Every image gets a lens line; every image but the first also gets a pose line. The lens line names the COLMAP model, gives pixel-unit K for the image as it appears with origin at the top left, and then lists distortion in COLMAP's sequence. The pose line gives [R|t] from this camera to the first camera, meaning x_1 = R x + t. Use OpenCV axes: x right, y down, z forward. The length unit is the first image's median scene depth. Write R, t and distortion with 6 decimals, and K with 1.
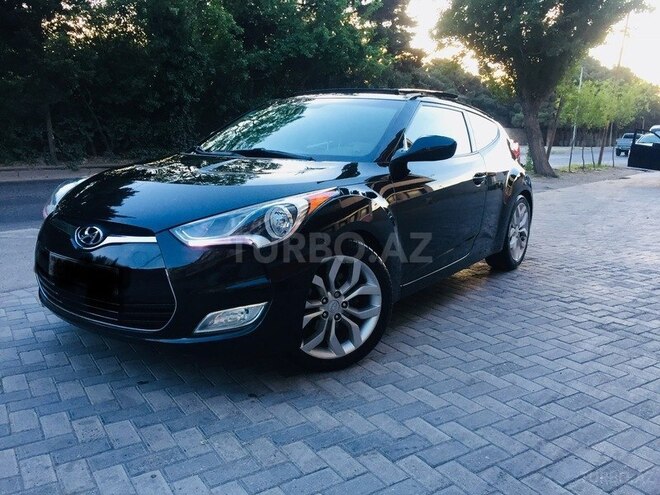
lens RADIAL K [[569.7, 0, 328.4], [0, 569.7, 249.5], [0, 0, 1]] dist [0.089735, -0.111154]
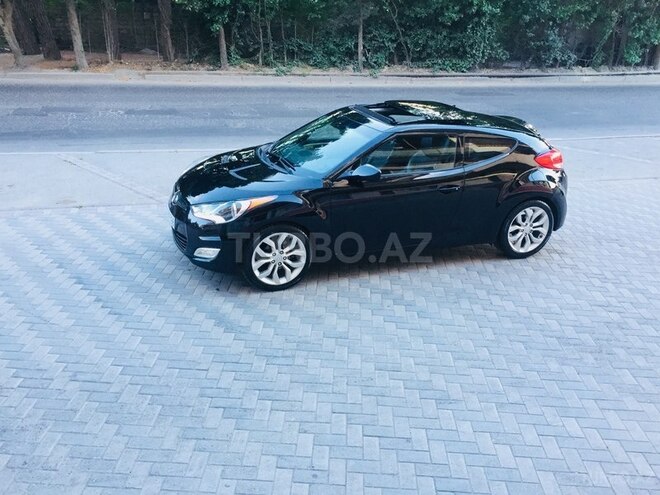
lens RADIAL K [[614.8, 0, 330.0], [0, 614.8, 247.5], [0, 0, 1]] dist [0.100007, -0.138651]
pose [[0.815142, 0.234835, -0.529524, 0.229695], [-0.132869, 0.965565, 0.223675, -0.077173], [0.563817, -0.111970, 0.818275, -0.103162]]
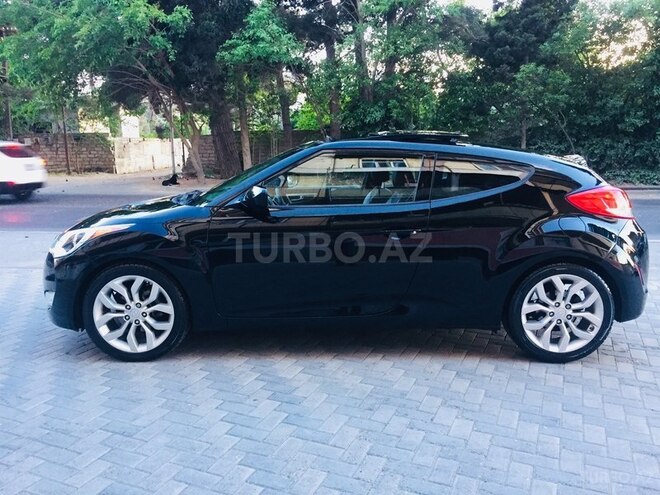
lens RADIAL K [[569.7, 0, 328.4], [0, 569.7, 249.5], [0, 0, 1]] dist [0.089735, -0.111154]
pose [[0.530104, 0.124758, -0.838704, 0.257256], [-0.144695, 0.987919, 0.055499, -0.035430], [0.835495, 0.091937, 0.541752, 0.121631]]
